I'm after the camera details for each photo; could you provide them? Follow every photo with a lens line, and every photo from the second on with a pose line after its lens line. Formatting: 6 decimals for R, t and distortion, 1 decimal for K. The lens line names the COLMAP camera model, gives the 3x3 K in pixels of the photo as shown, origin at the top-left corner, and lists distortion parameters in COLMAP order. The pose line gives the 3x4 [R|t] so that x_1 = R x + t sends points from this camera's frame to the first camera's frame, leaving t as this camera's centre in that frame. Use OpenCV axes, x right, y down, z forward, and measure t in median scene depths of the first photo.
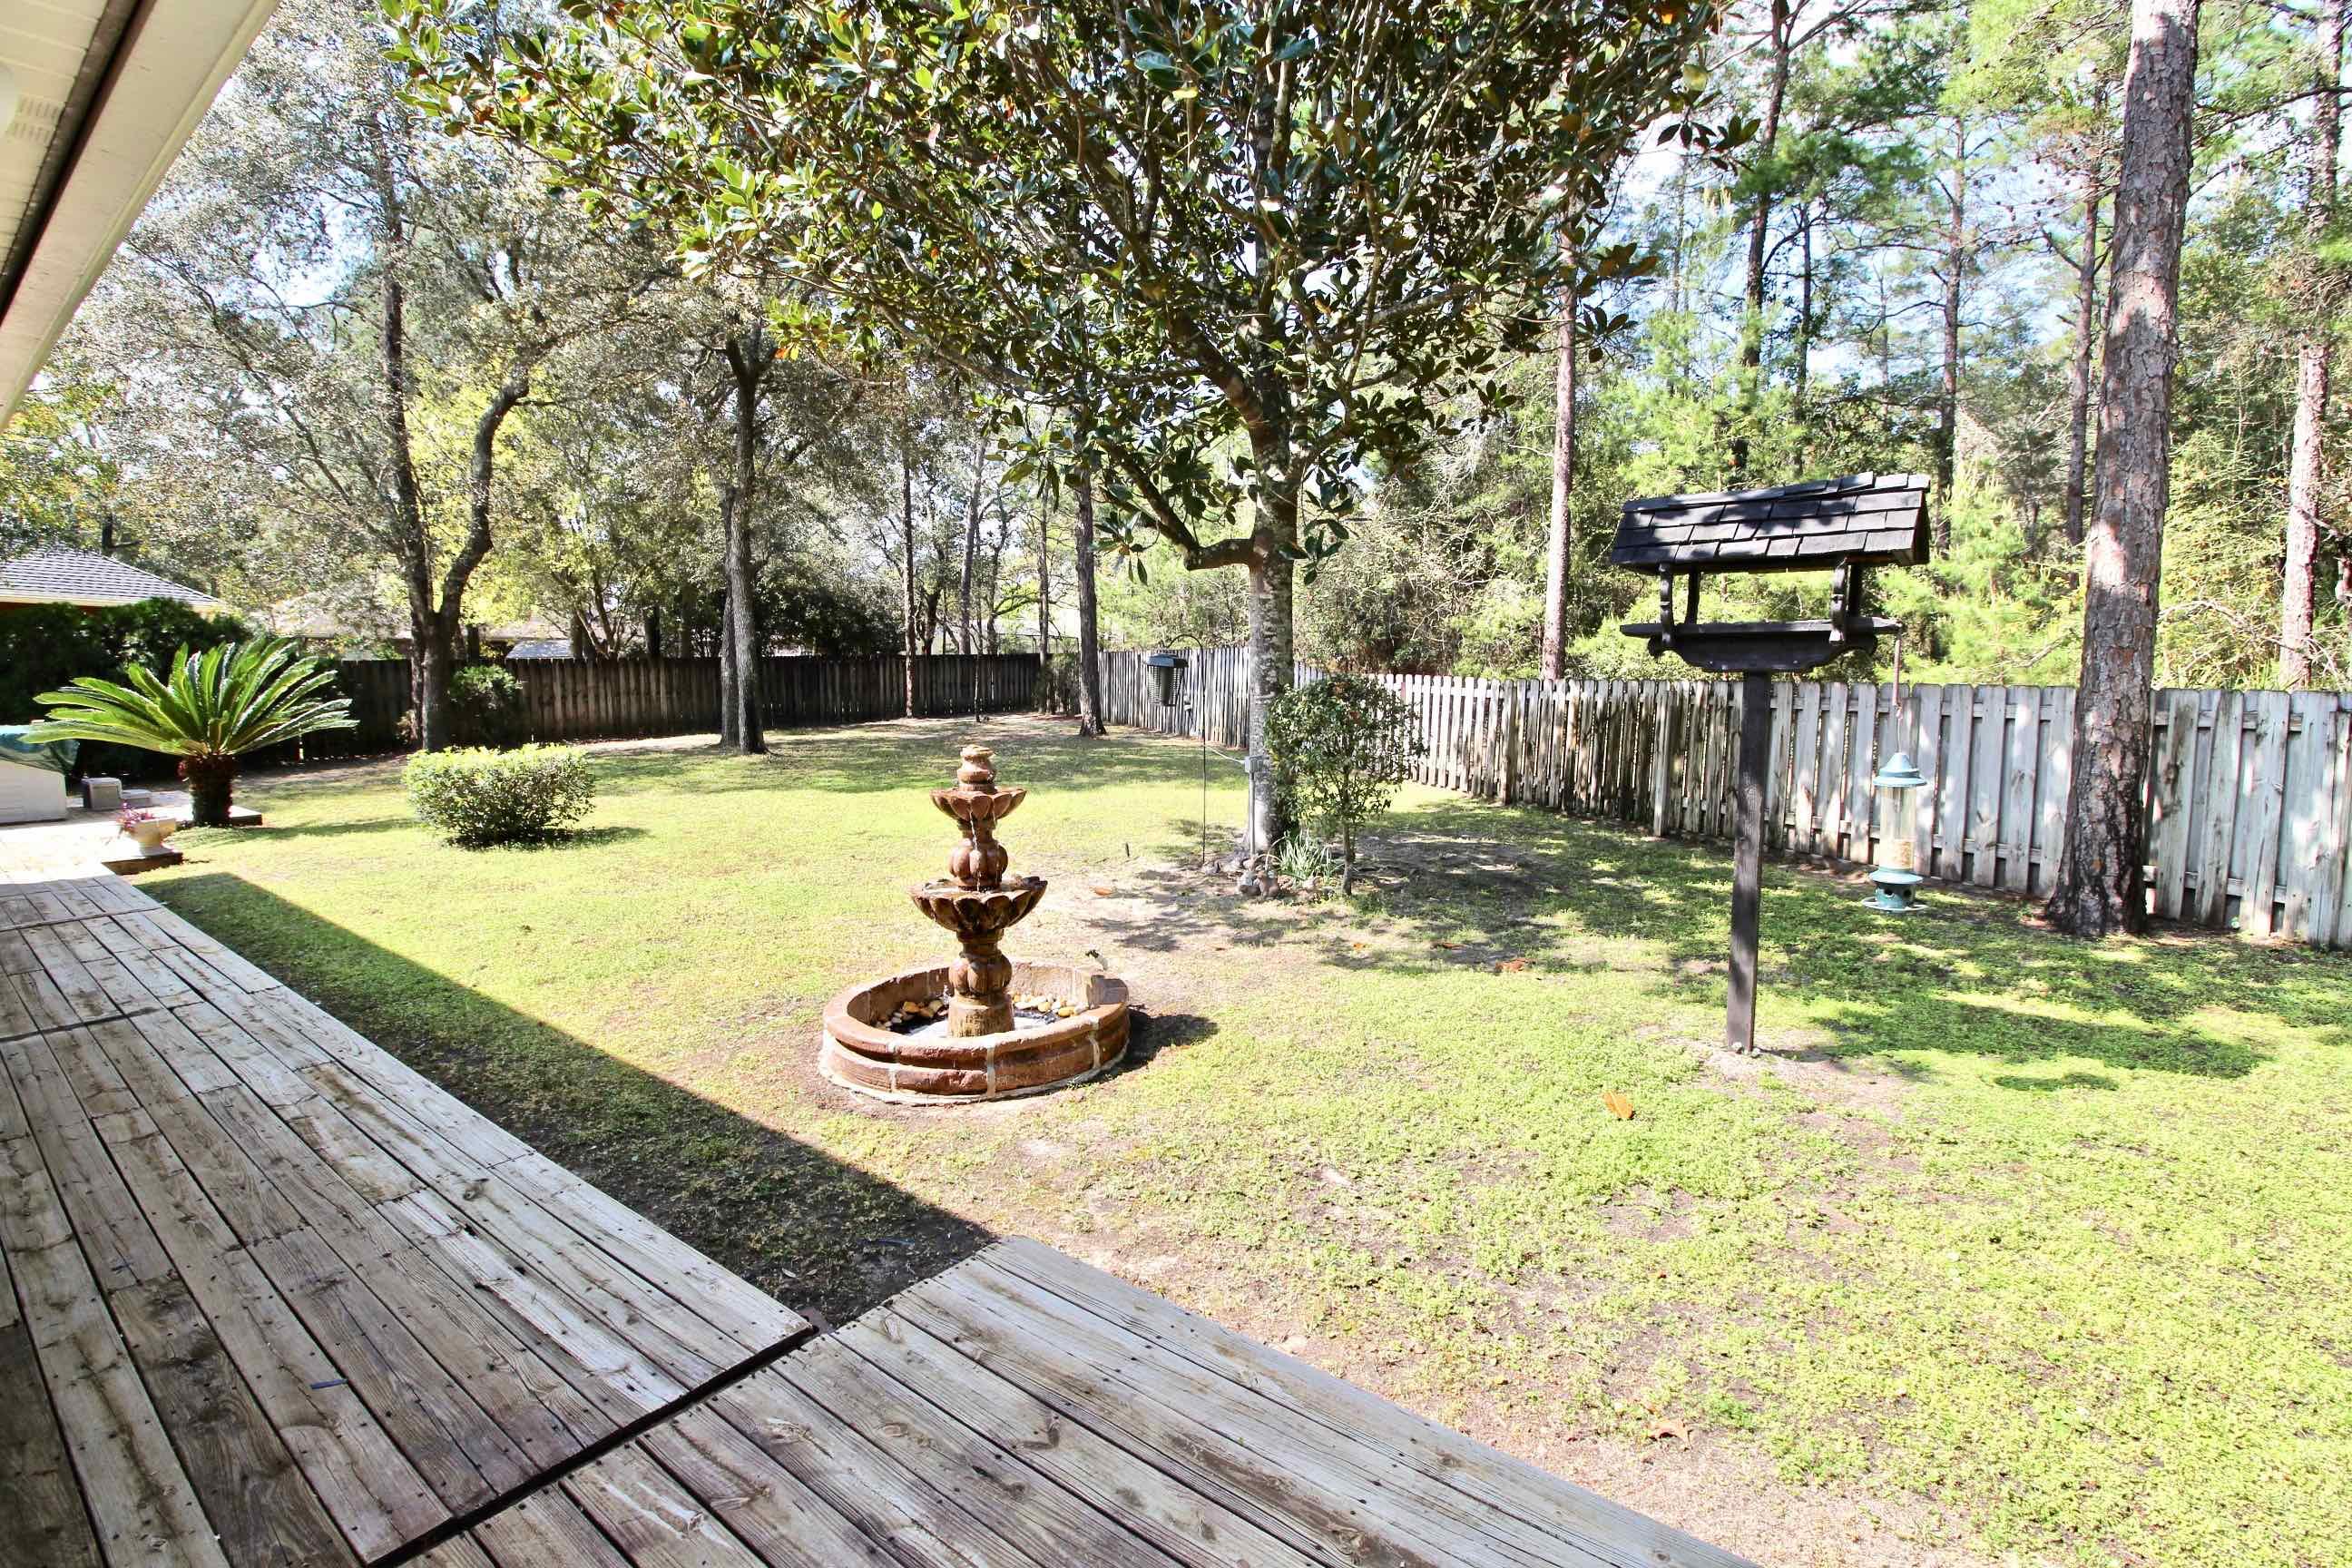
lens RADIAL K [[1090.8, 0, 1168.4], [0, 1090.8, 788.0], [0, 0, 1]] dist [-0.004552, -0.000403]
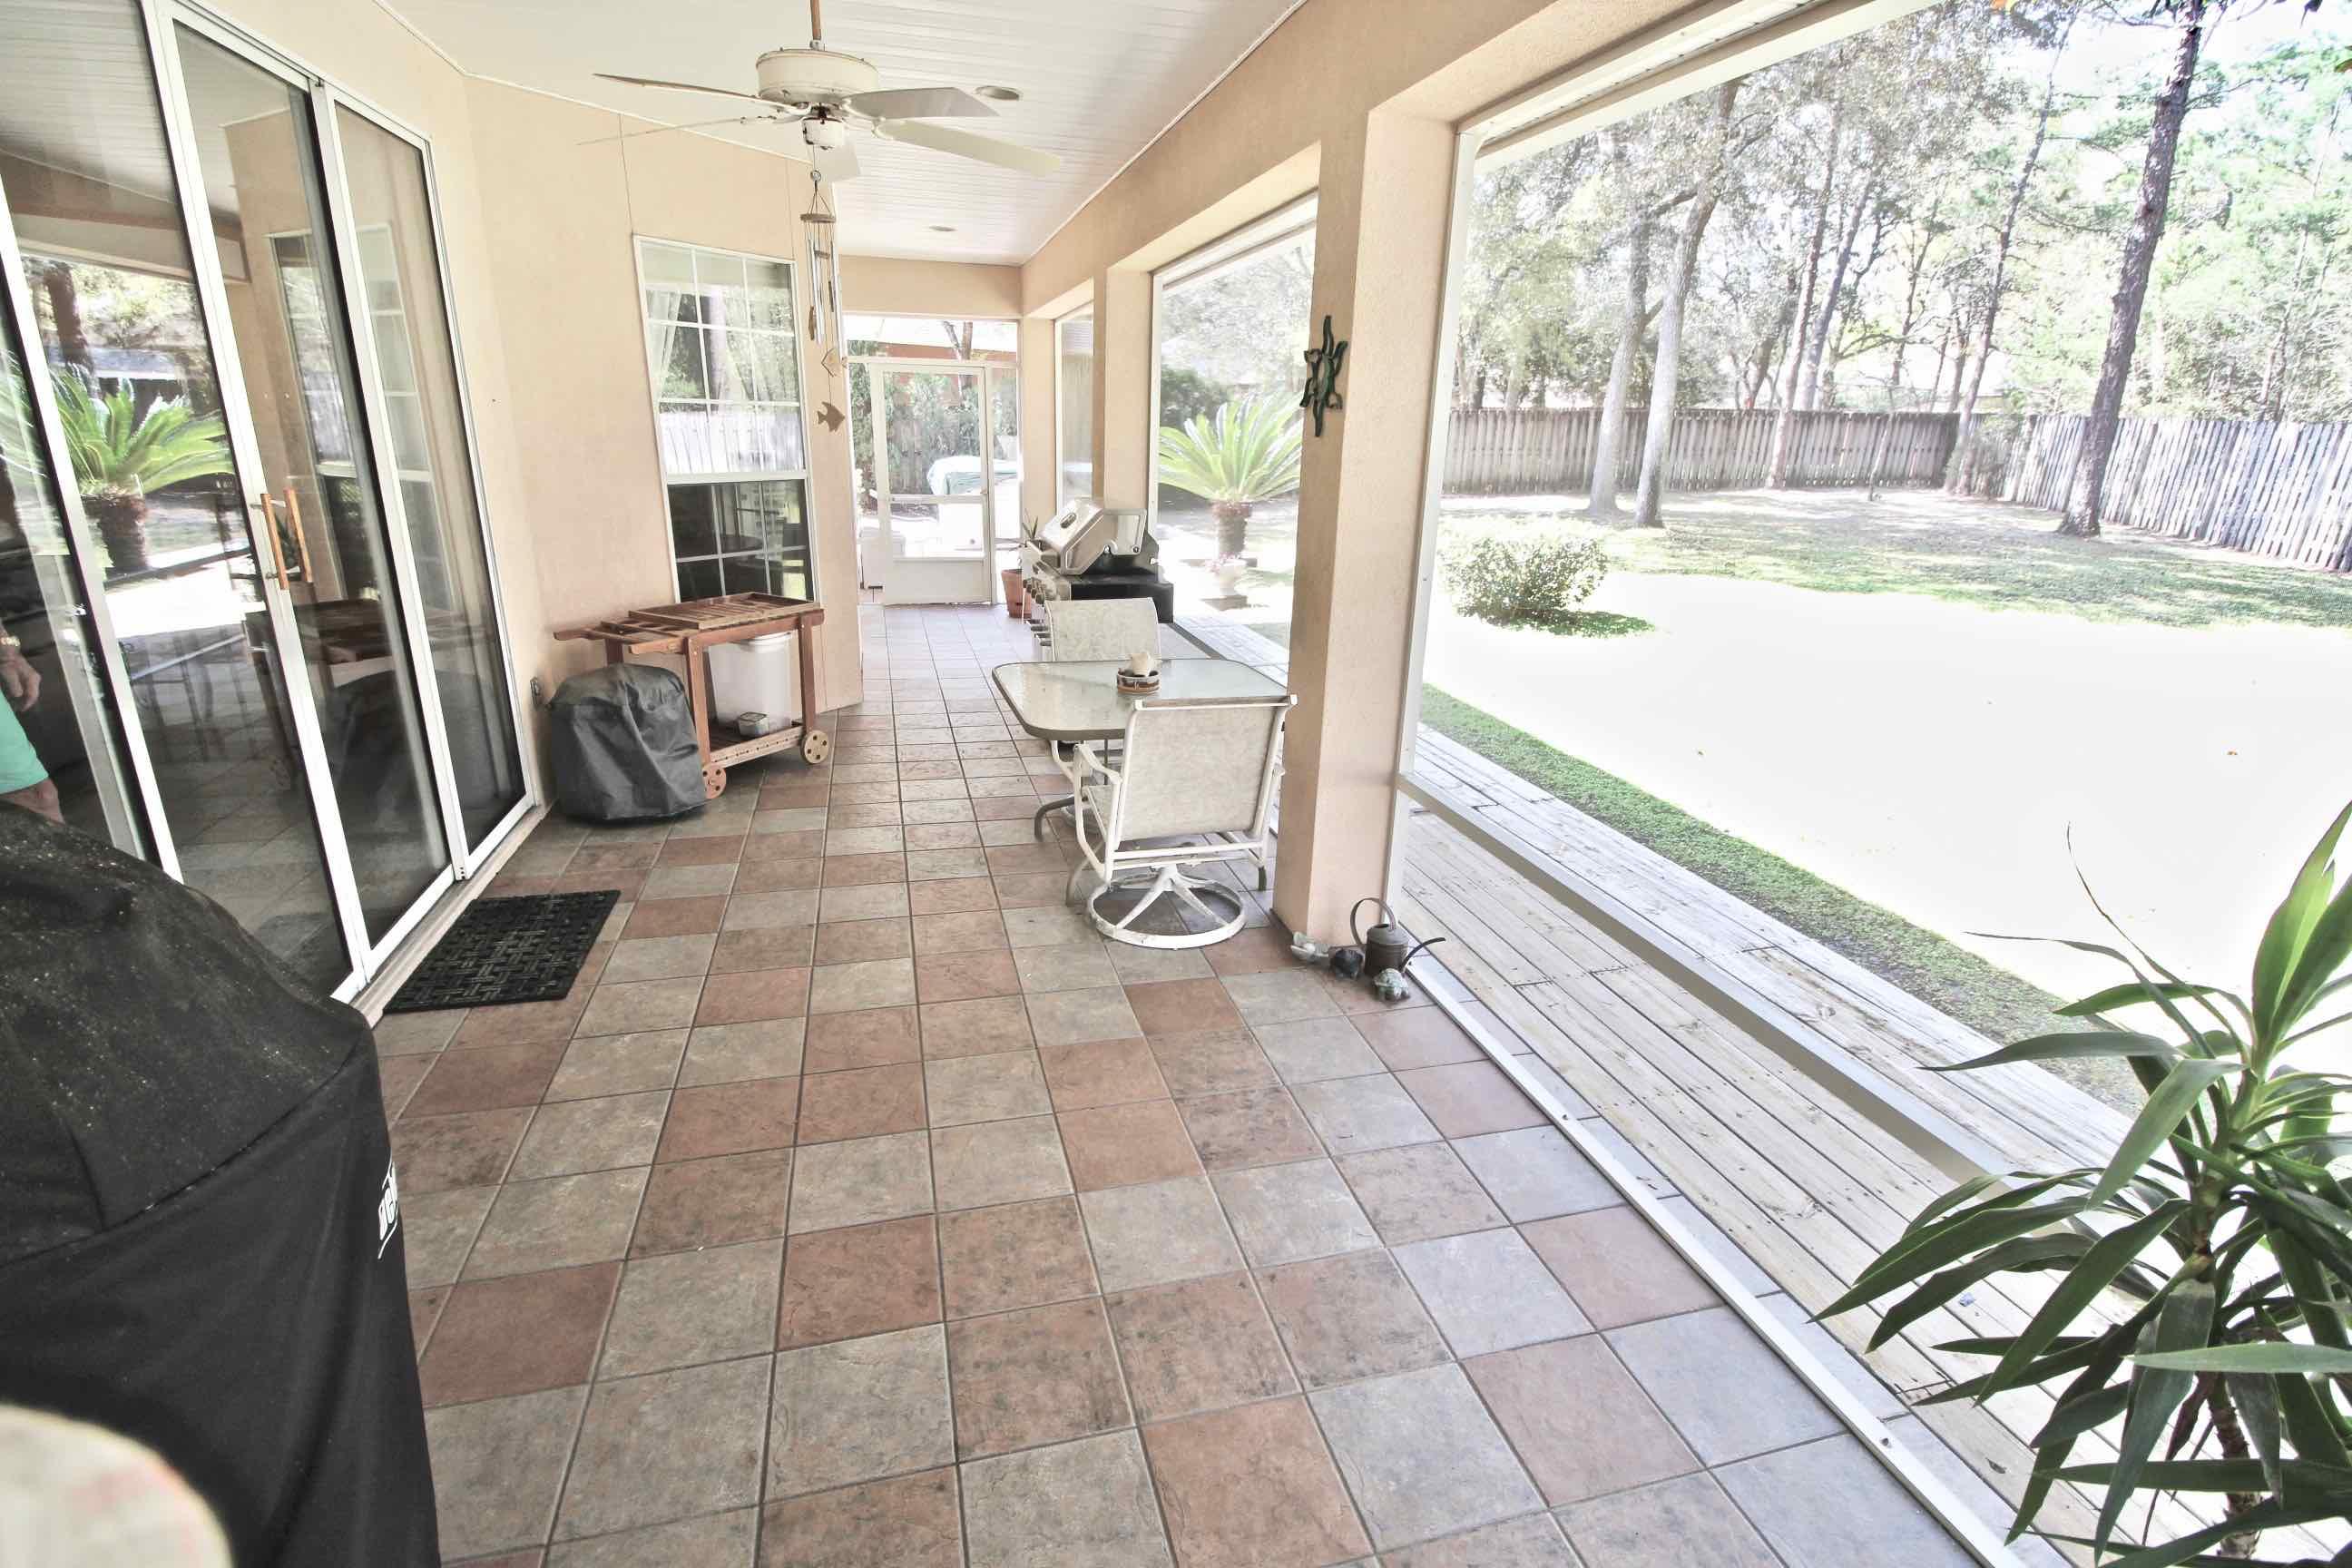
lens RADIAL K [[1090.8, 0, 1181.3], [0, 1090.8, 780.0], [0, 0, 1]] dist [-0.004552, -0.000403]
pose [[0.816528, 0.210331, -0.537626, -0.284628], [-0.091556, 0.966662, 0.239128, -0.014060], [0.569999, -0.146032, 0.808564, 0.026778]]
